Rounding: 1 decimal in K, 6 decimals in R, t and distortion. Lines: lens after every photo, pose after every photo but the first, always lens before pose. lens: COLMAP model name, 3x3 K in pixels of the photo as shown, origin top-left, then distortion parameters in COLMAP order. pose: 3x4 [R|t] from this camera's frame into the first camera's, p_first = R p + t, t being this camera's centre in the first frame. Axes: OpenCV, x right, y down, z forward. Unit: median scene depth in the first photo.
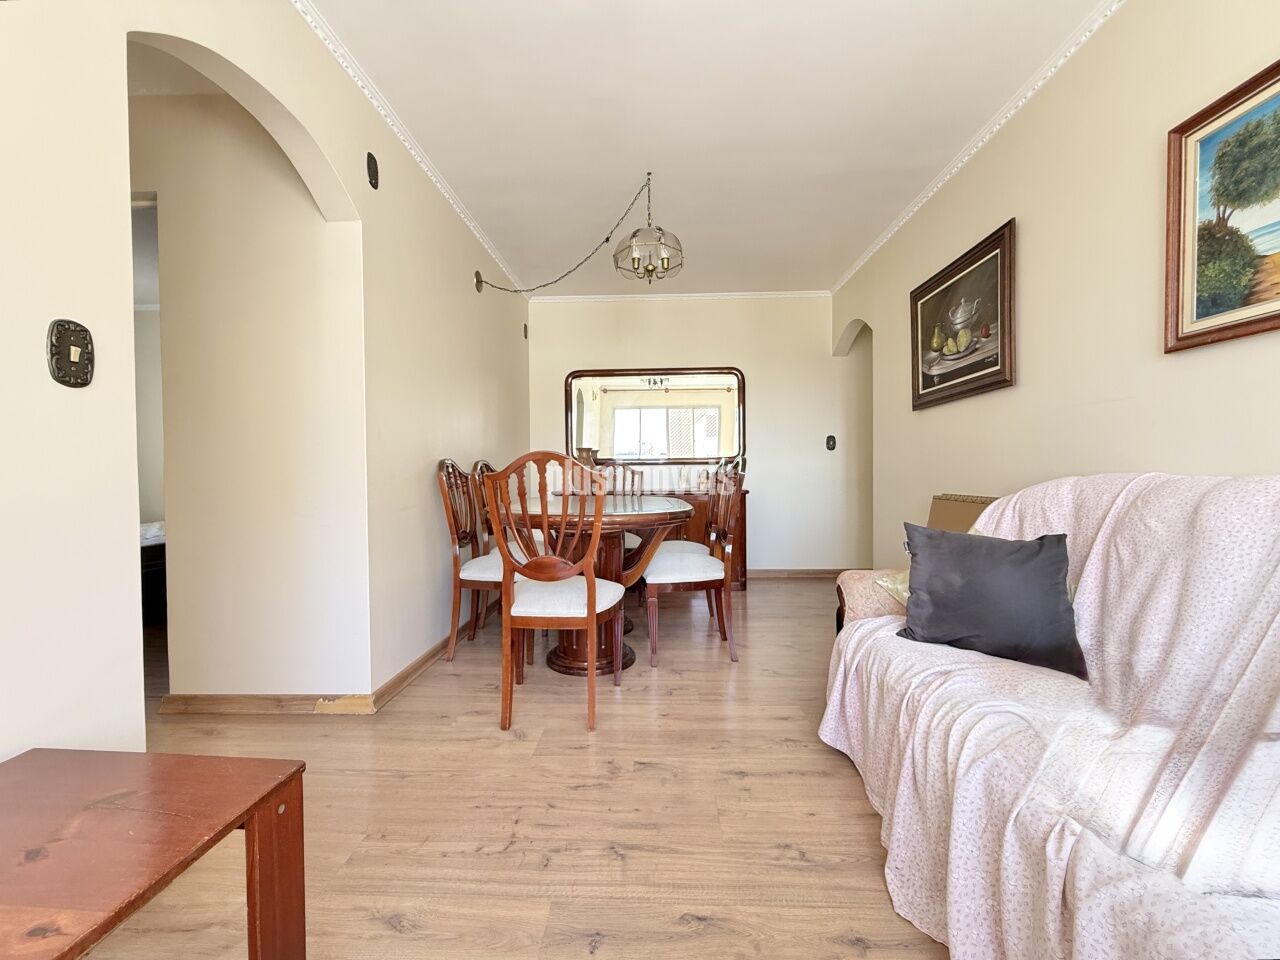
lens RADIAL K [[512.9, 0, 640.2], [0, 512.9, 479.4], [0, 0, 1]] dist [-0.001456, -0.000438]
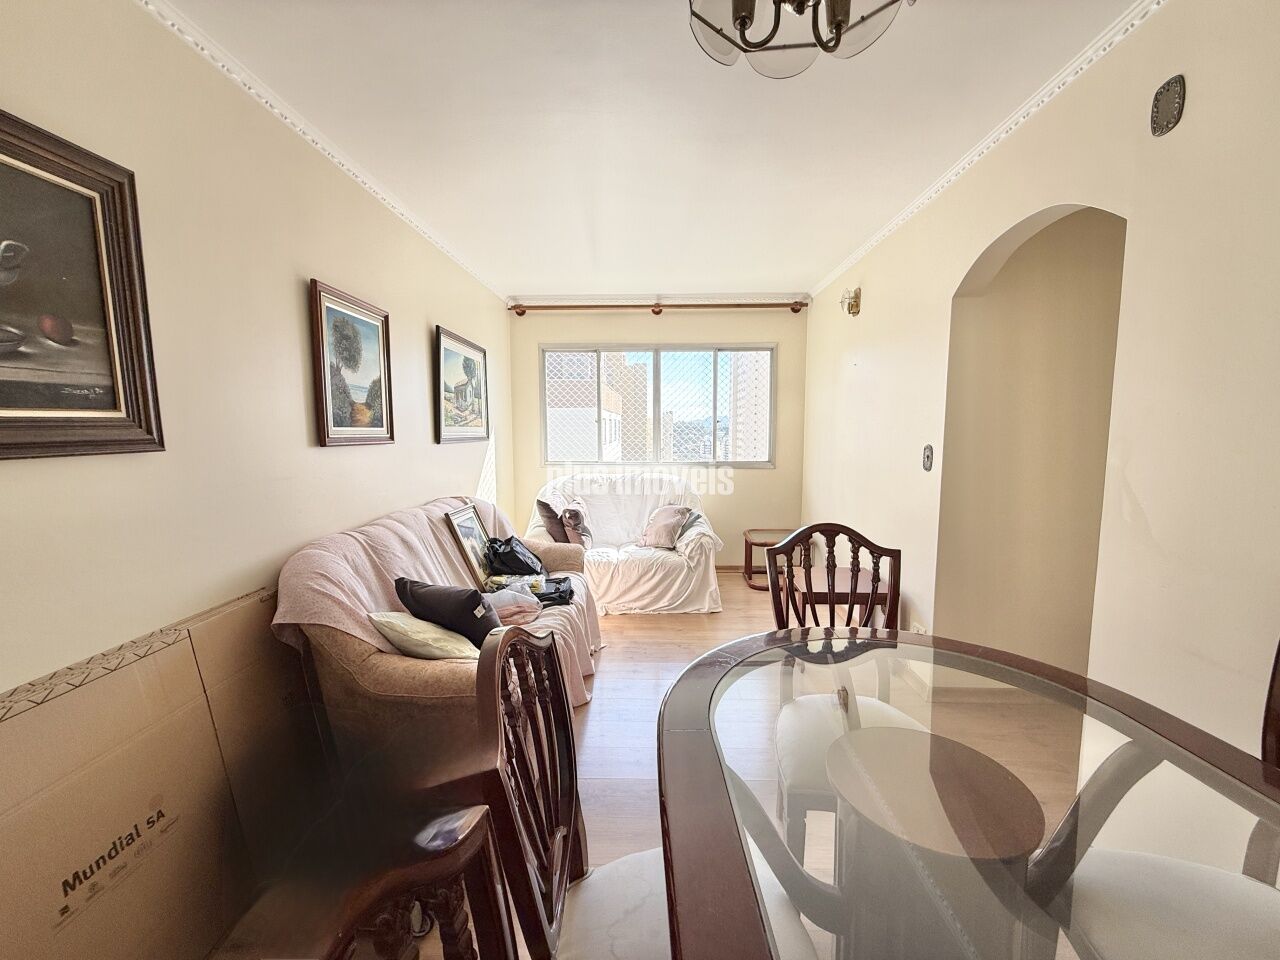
lens RADIAL K [[512.9, 0, 638.9], [0, 512.9, 479.9], [0, 0, 1]] dist [-0.001456, -0.000438]
pose [[-0.999941, 0.010291, -0.003530, 0.139235], [0.009774, 0.992246, 0.123907, -0.216950], [0.004778, 0.123865, -0.992288, 1.607077]]
